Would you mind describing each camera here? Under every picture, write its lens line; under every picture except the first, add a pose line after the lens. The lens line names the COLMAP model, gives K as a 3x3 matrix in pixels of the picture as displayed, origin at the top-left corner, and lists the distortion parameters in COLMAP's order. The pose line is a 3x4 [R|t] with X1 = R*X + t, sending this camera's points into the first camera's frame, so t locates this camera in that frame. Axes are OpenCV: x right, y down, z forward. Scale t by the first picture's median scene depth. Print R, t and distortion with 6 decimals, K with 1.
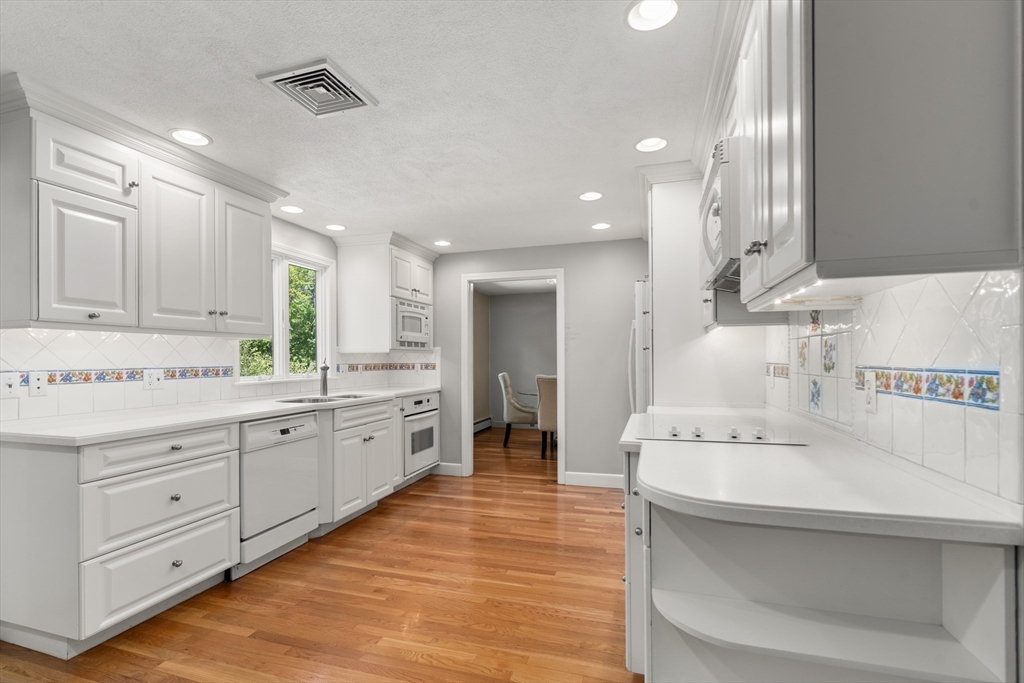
lens RADIAL K [[470.8, 0, 505.9], [0, 470.8, 356.8], [0, 0, 1]] dist [0.000126, 0.000016]
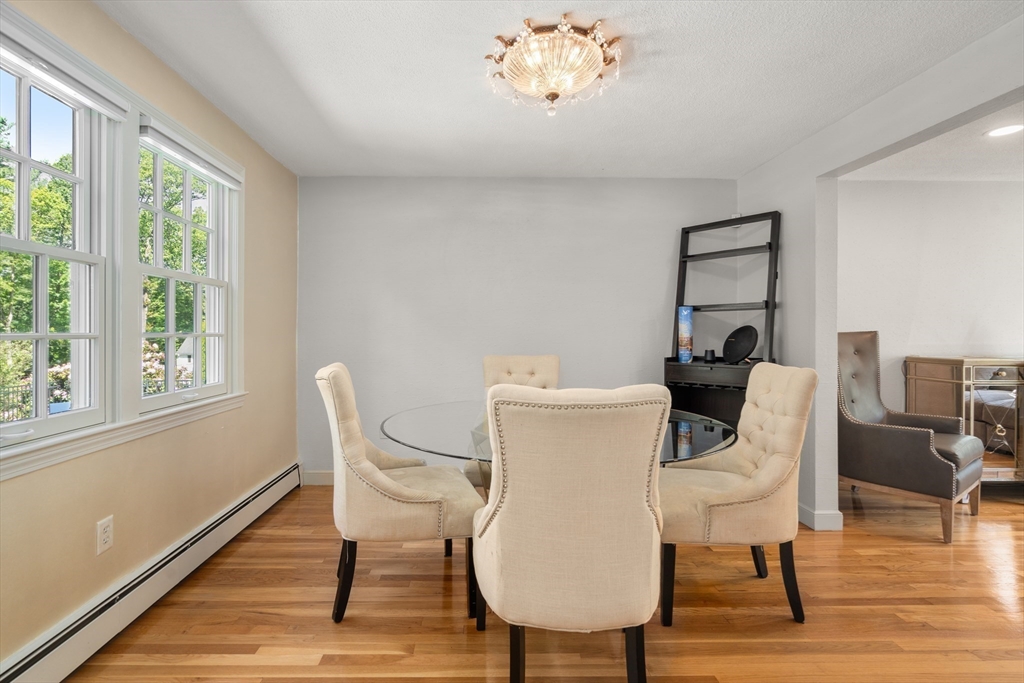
lens RADIAL K [[468.5, 0, 496.9], [0, 468.5, 335.2], [0, 0, 1]] dist [0.001138, 0.000080]
pose [[0.944039, 0.012131, 0.329610, -0.011035], [-0.014112, 0.999894, 0.003619, 0.021661], [-0.329531, -0.008068, 0.944110, 1.294773]]
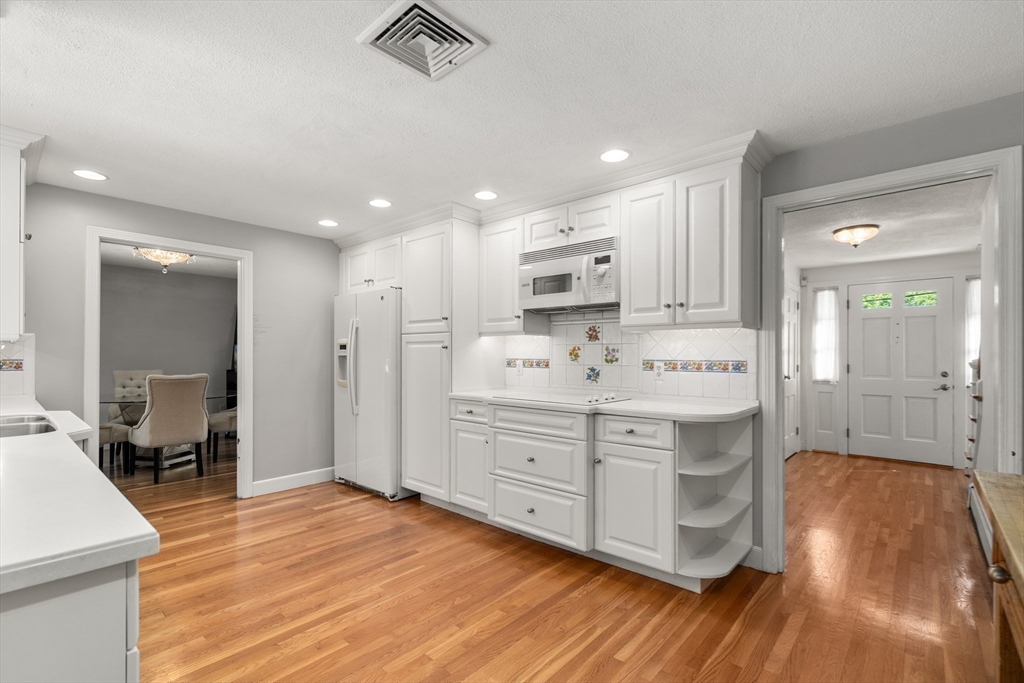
lens RADIAL K [[459.6, 0, 492.0], [0, 459.6, 355.7], [0, 0, 1]] dist [-0.000130, 0.000075]
pose [[0.434119, 0.009007, 0.900810, -0.596485], [-0.010390, 0.999934, -0.004990, 0.007747], [-0.900795, -0.007193, 0.434184, 0.289970]]
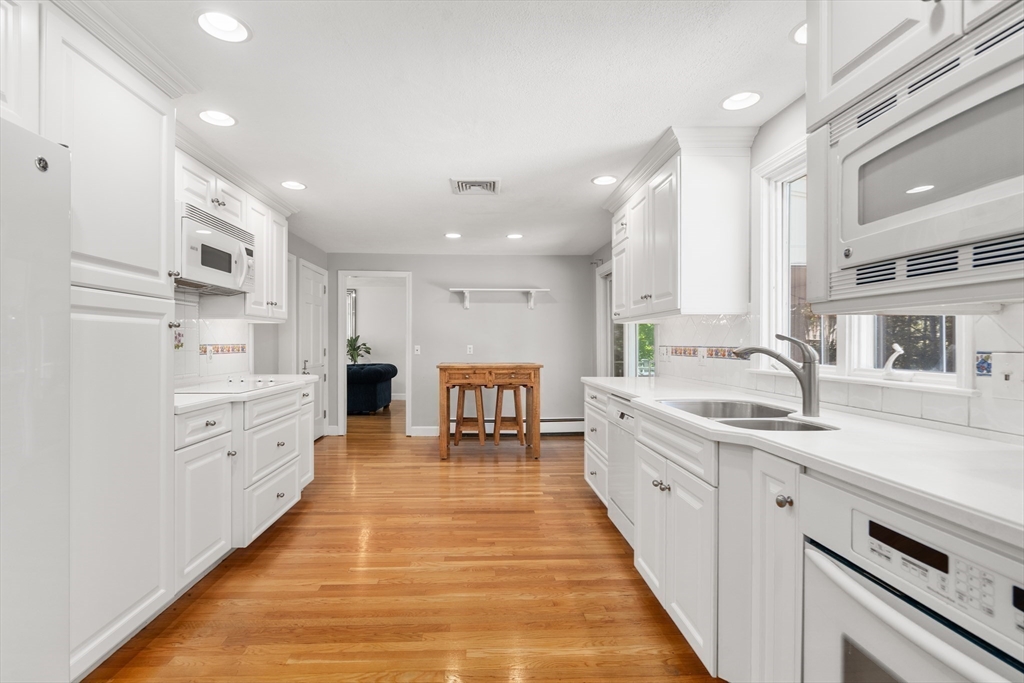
lens RADIAL K [[468.5, 0, 496.9], [0, 468.5, 335.2], [0, 0, 1]] dist [0.001138, 0.000080]
pose [[-0.941680, 0.002653, -0.336499, 0.066309], [0.008870, 0.999817, -0.016940, 0.010084], [0.336392, -0.018937, -0.941532, 1.464716]]
